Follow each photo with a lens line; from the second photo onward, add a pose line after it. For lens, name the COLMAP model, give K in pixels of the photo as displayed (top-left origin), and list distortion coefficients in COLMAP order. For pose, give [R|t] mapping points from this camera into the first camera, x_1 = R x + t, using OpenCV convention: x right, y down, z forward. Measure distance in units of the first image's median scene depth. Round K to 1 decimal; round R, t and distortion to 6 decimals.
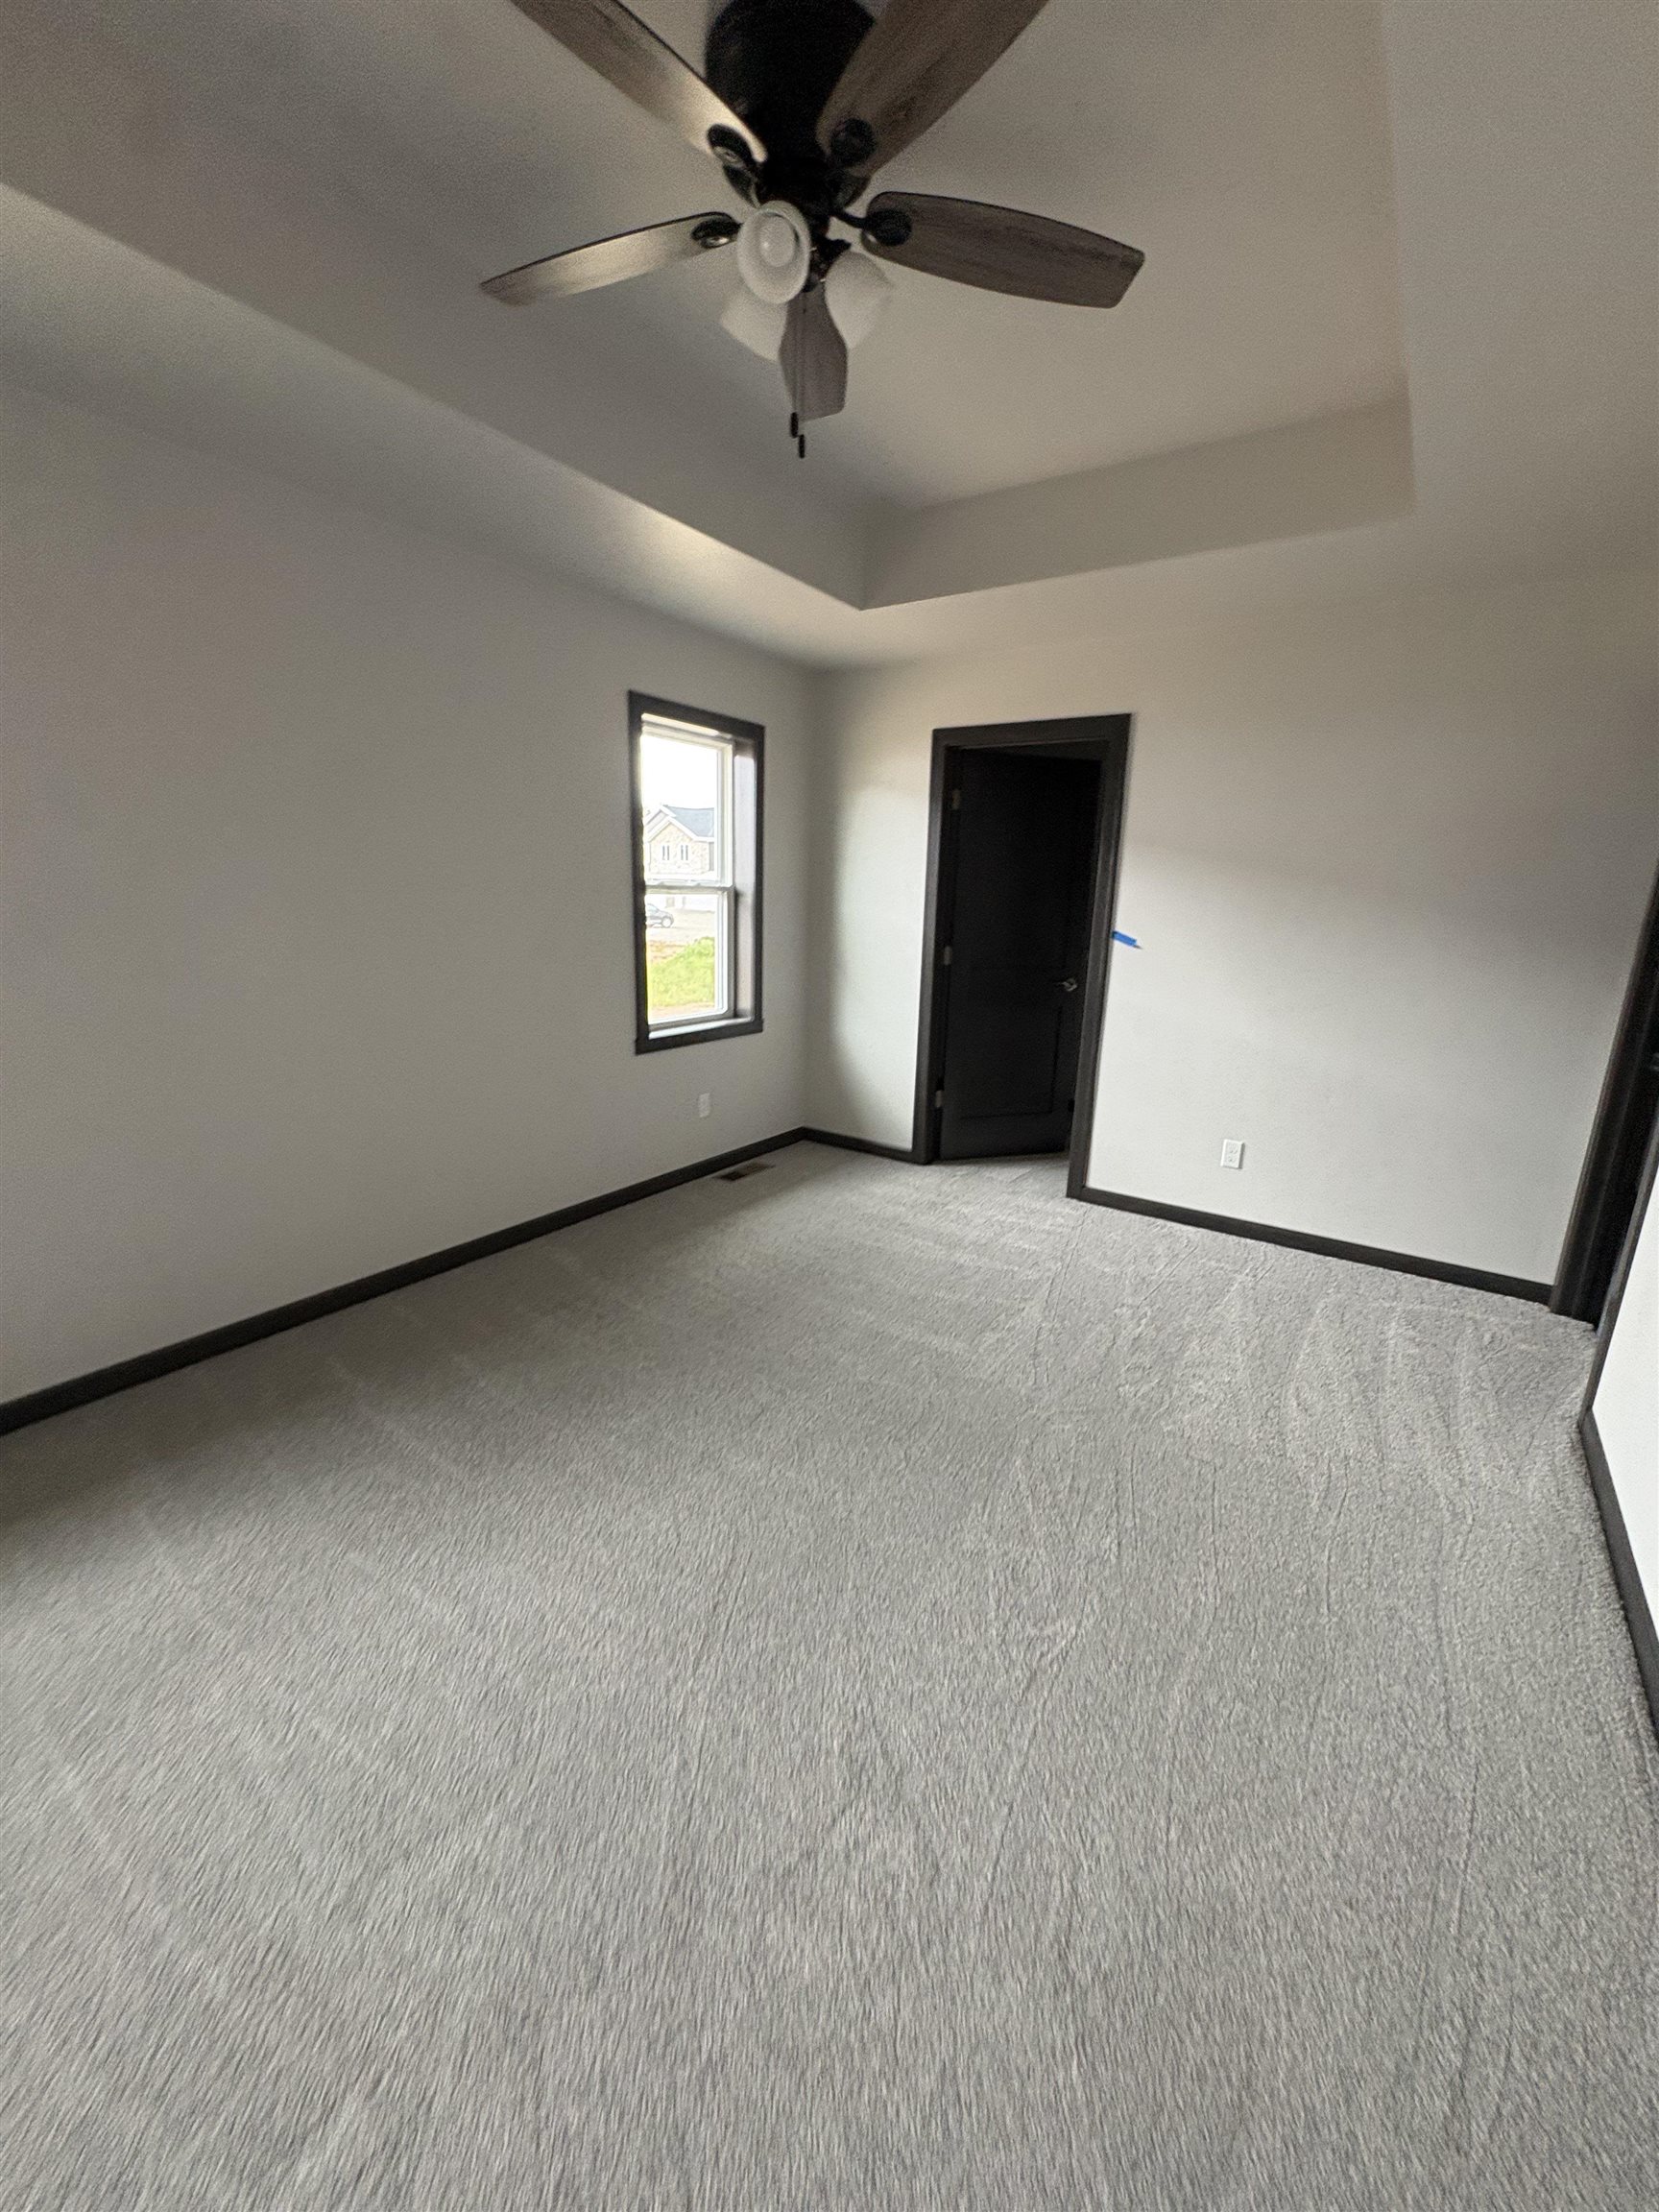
lens RADIAL K [[894.5, 0, 829.5], [0, 894.5, 1106.0], [0, 0, 1]] dist [0.007744, -0.000603]
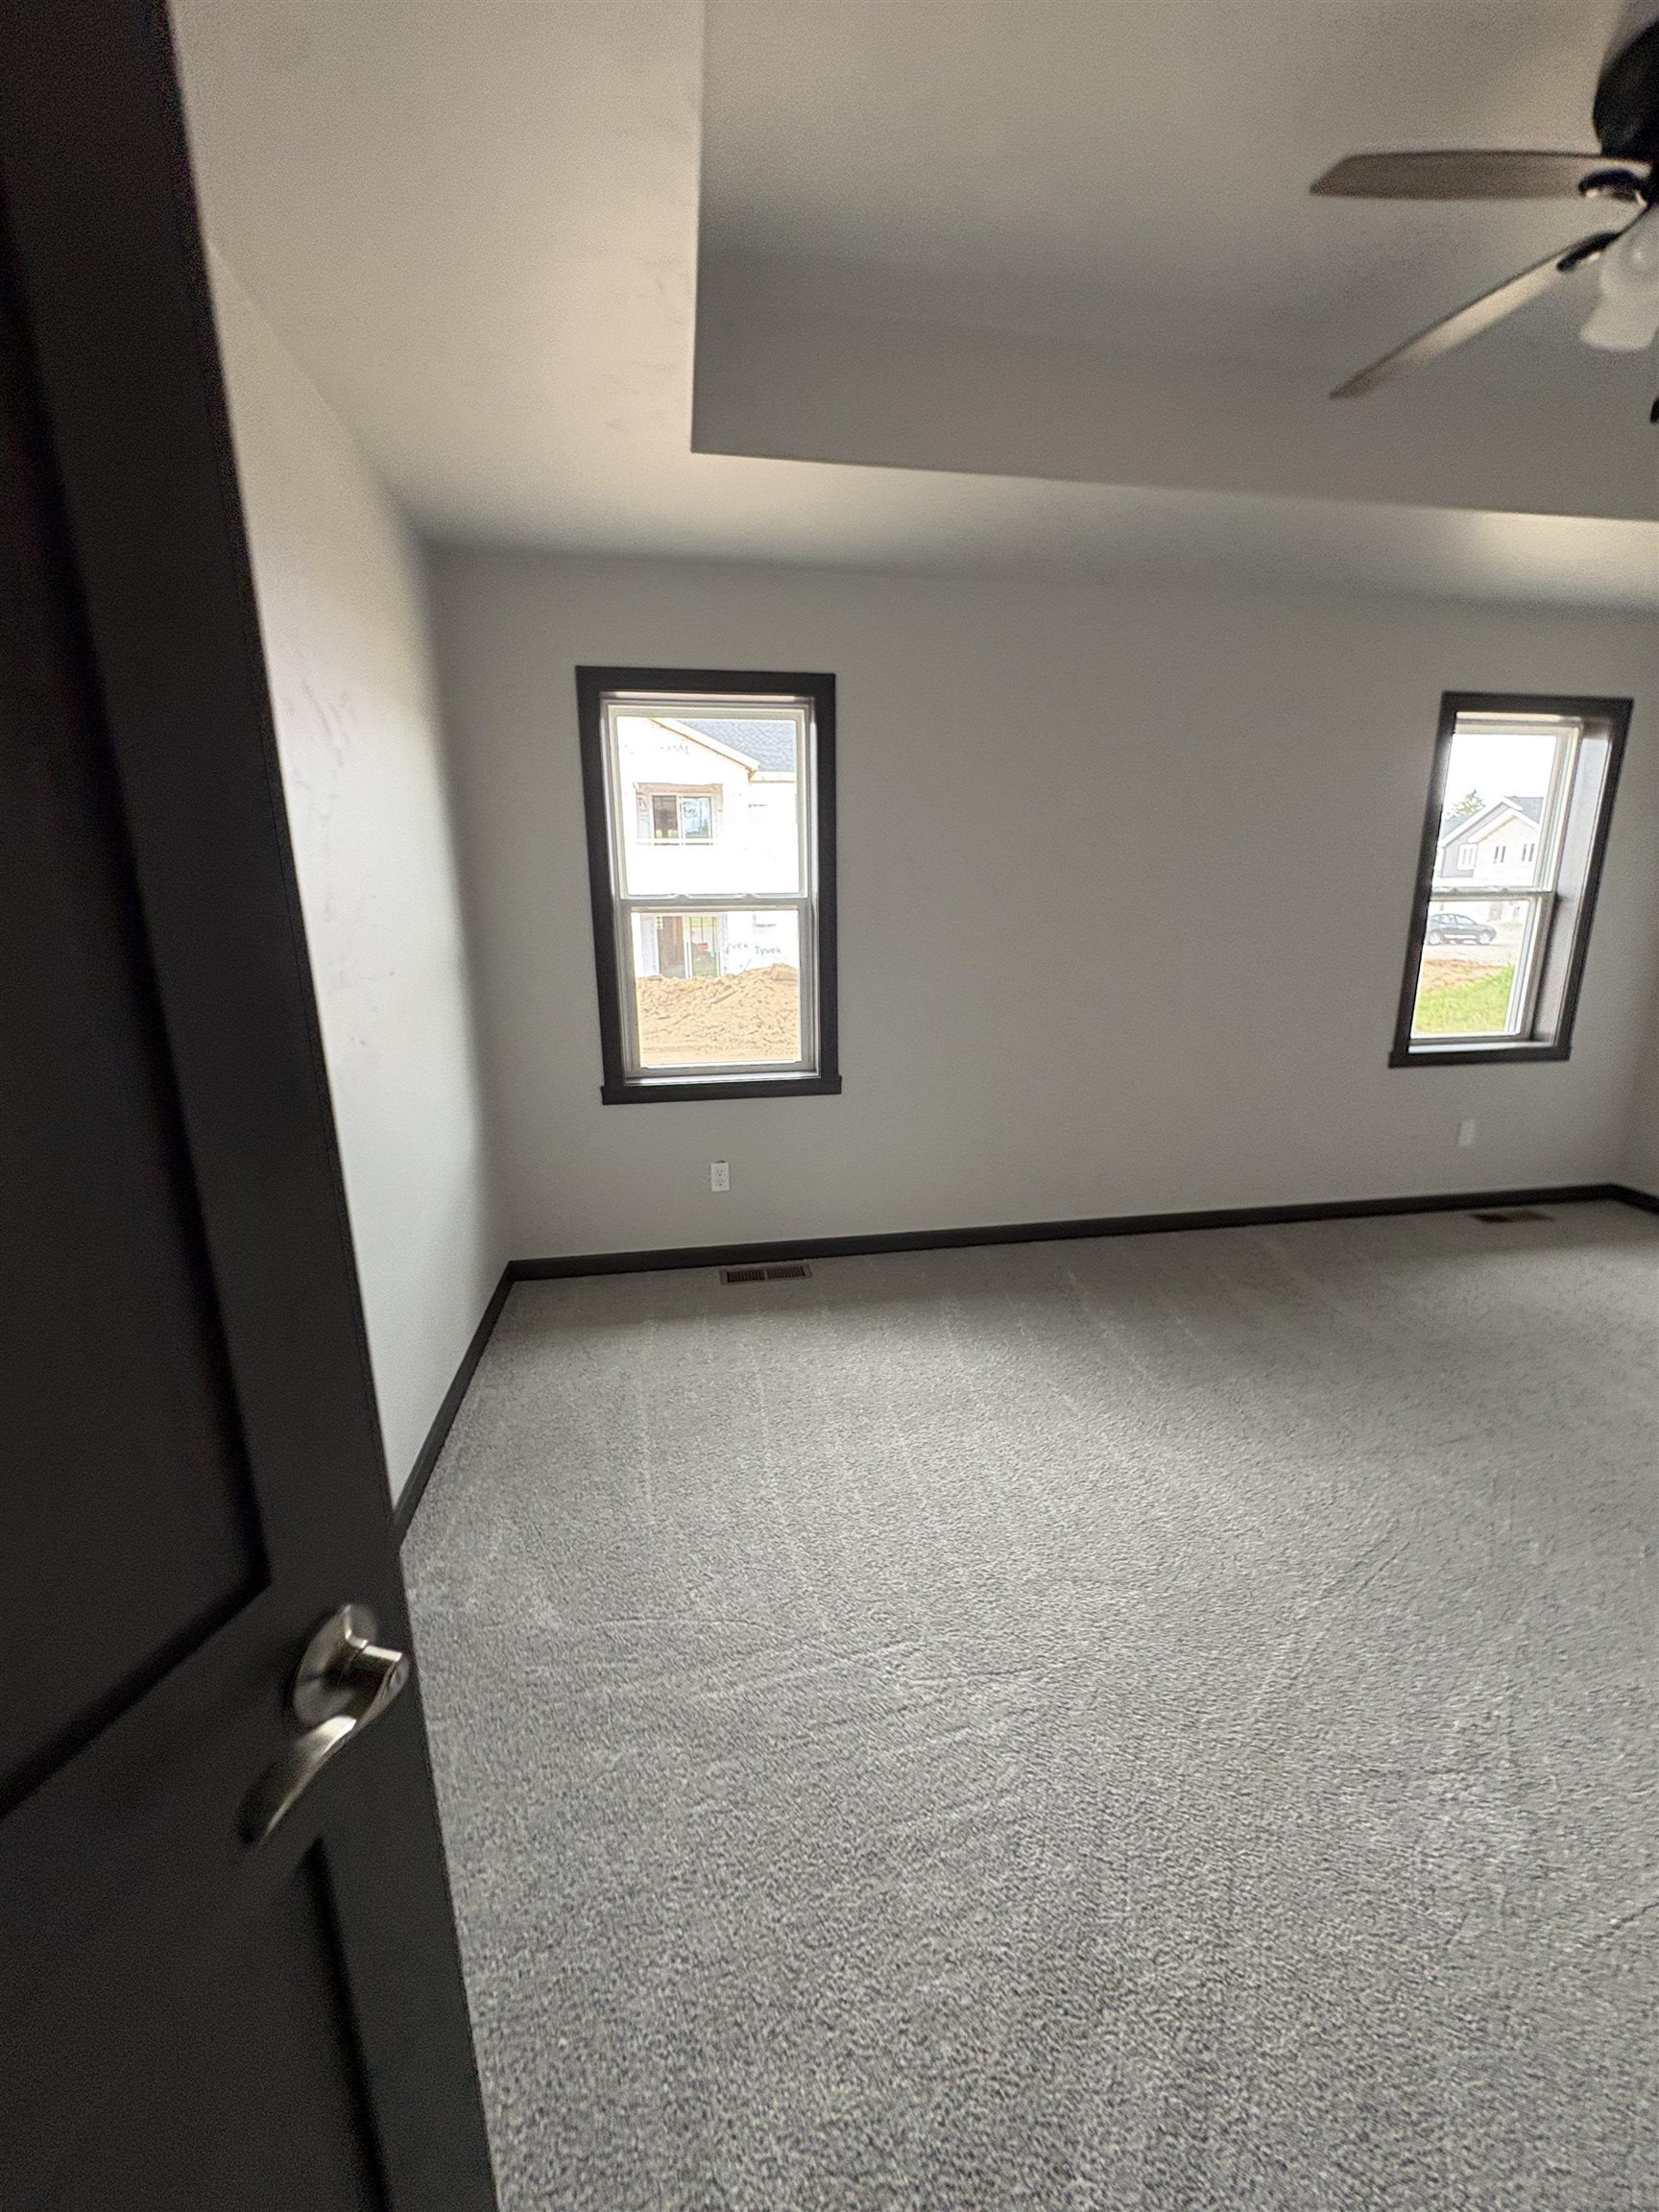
lens RADIAL K [[880.8, 0, 830.4], [0, 880.8, 1100.8], [0, 0, 1]] dist [-0.002081, -0.000023]
pose [[0.692131, 0.135548, -0.708929, 0.054484], [-0.146951, 0.988099, 0.045457, 0.028781], [0.706654, 0.072716, 0.703813, -0.114294]]
